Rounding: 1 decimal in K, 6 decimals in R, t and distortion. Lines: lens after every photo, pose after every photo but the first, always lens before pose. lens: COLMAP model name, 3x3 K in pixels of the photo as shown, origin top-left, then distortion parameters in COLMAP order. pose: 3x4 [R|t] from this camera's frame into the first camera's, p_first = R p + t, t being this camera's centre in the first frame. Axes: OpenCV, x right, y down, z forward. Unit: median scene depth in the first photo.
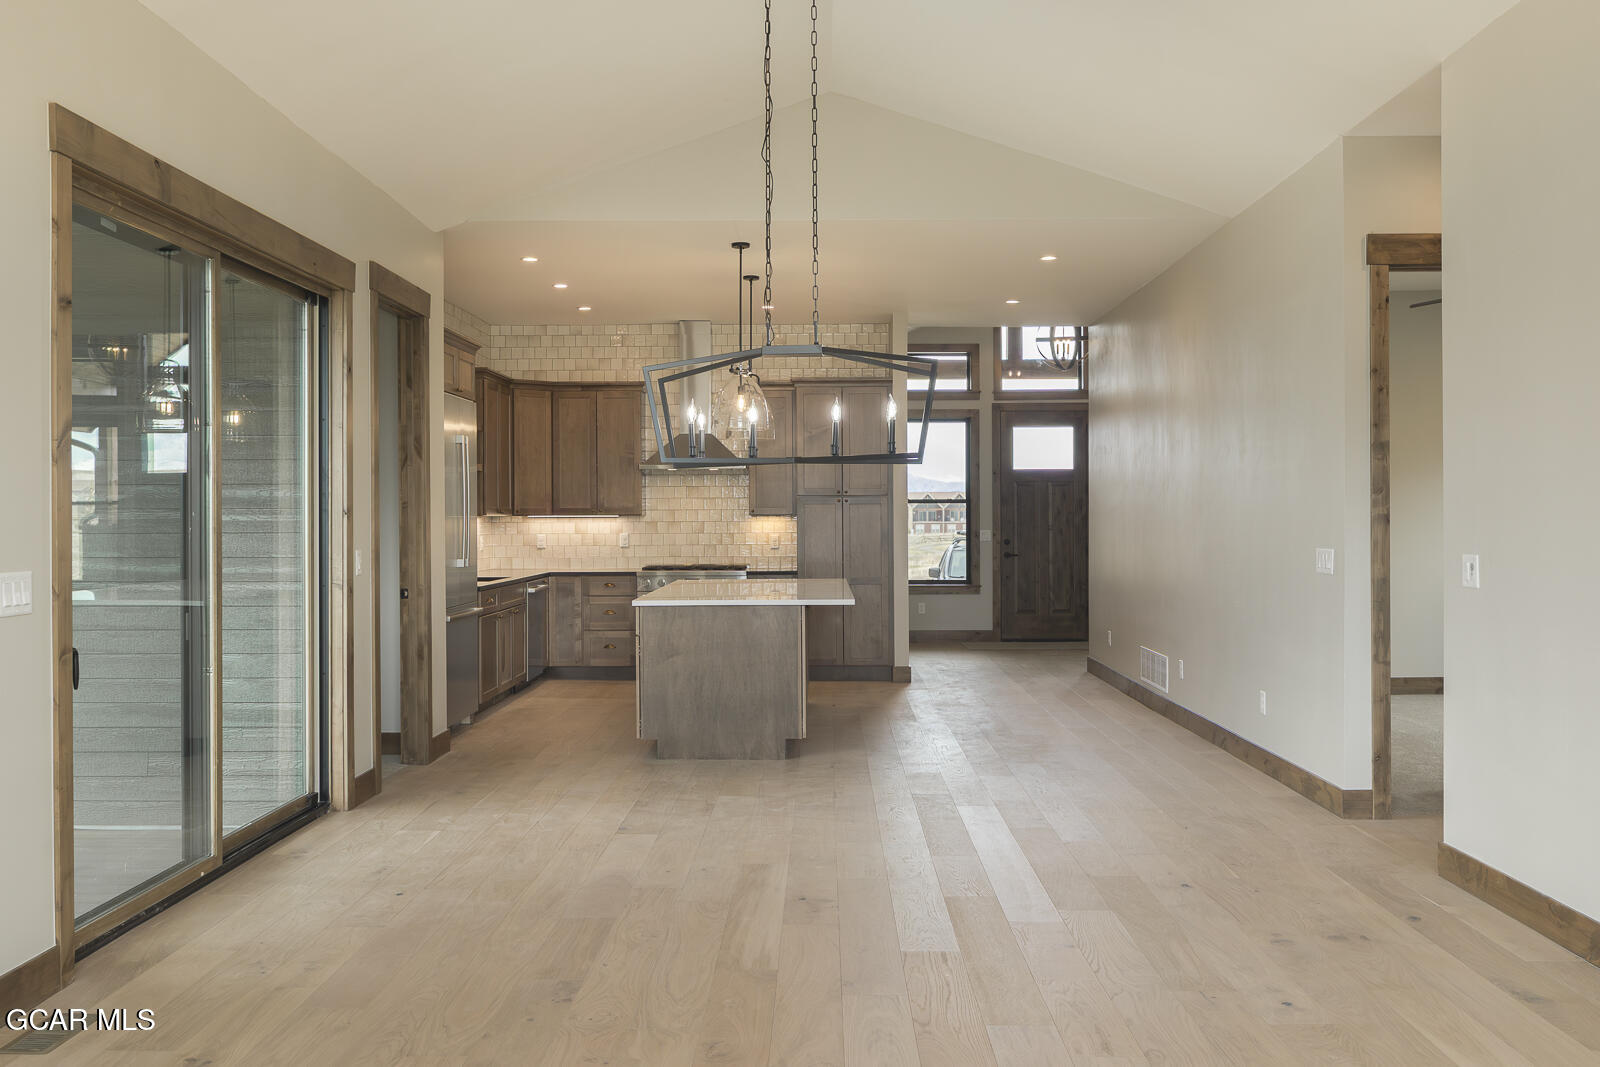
lens RADIAL K [[1373.7, 0, 800.0], [0, 1373.7, 533.5], [0, 0, 1]] dist [-0.000718, 0.000690]
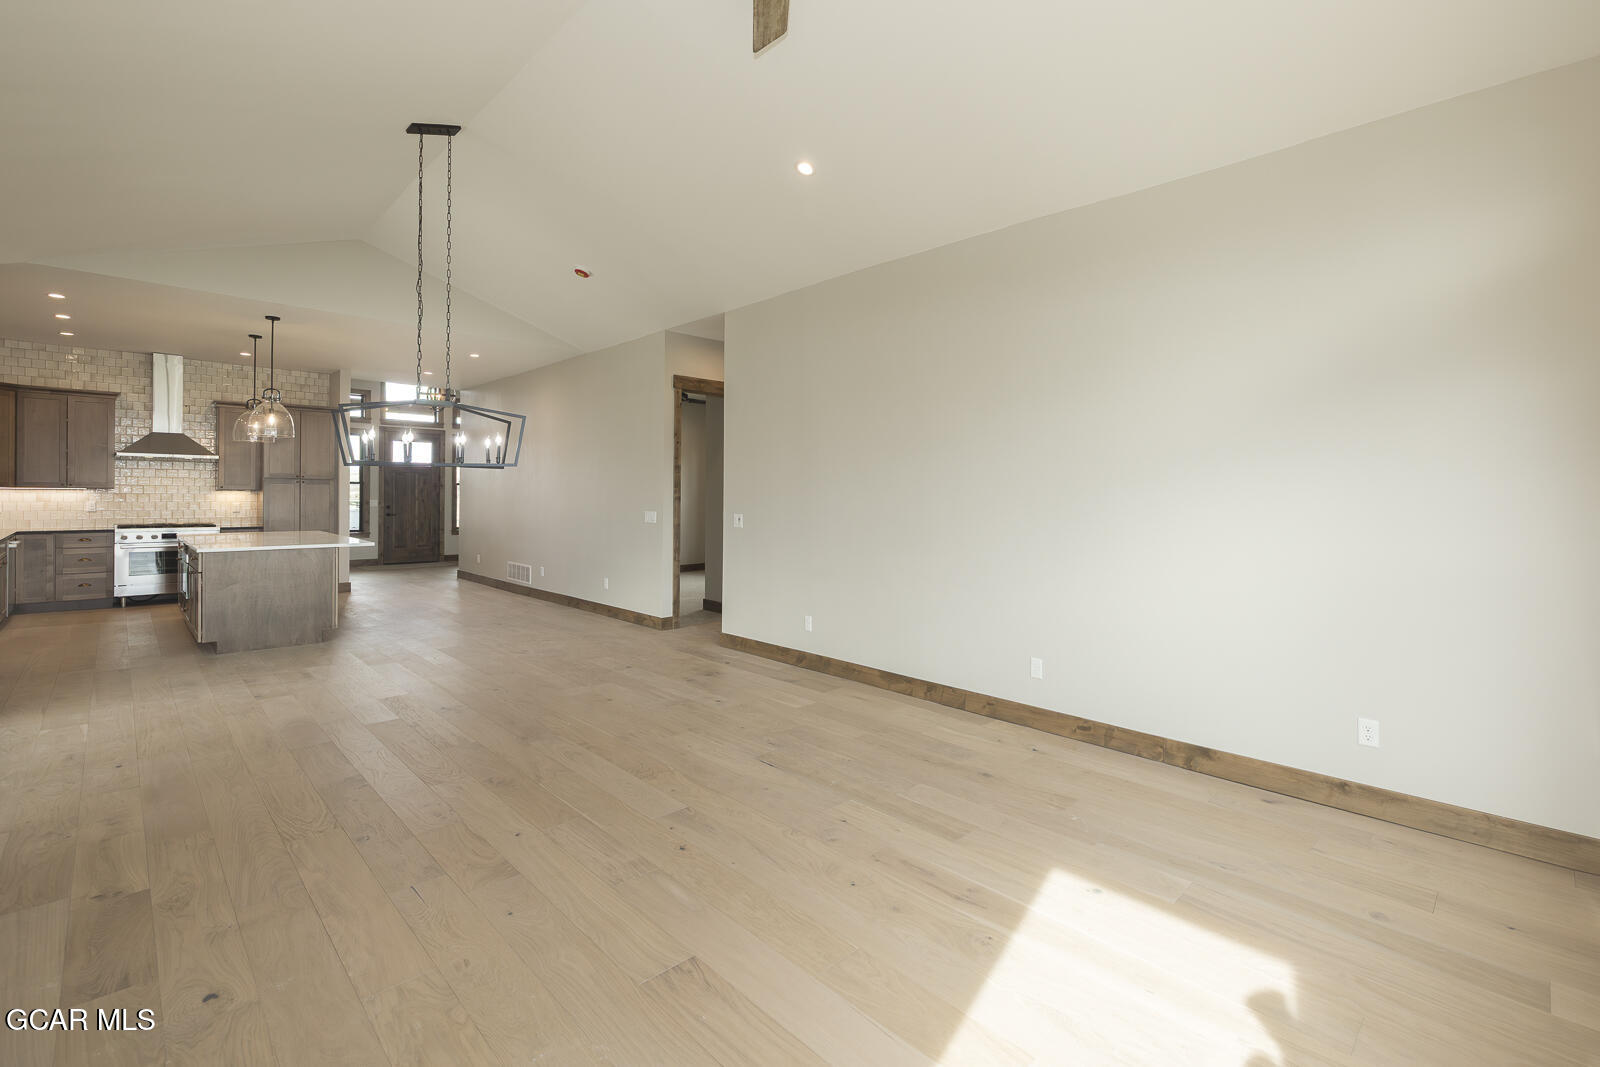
lens RADIAL K [[708.4, 0, 799.3], [0, 708.4, 506.3], [0, 0, 1]] dist [0.000902, 0.000186]
pose [[0.709546, -0.001221, 0.704658, -0.134921], [-0.004162, 0.999974, 0.005923, -0.002696], [-0.704647, -0.007135, 0.709522, 0.005738]]
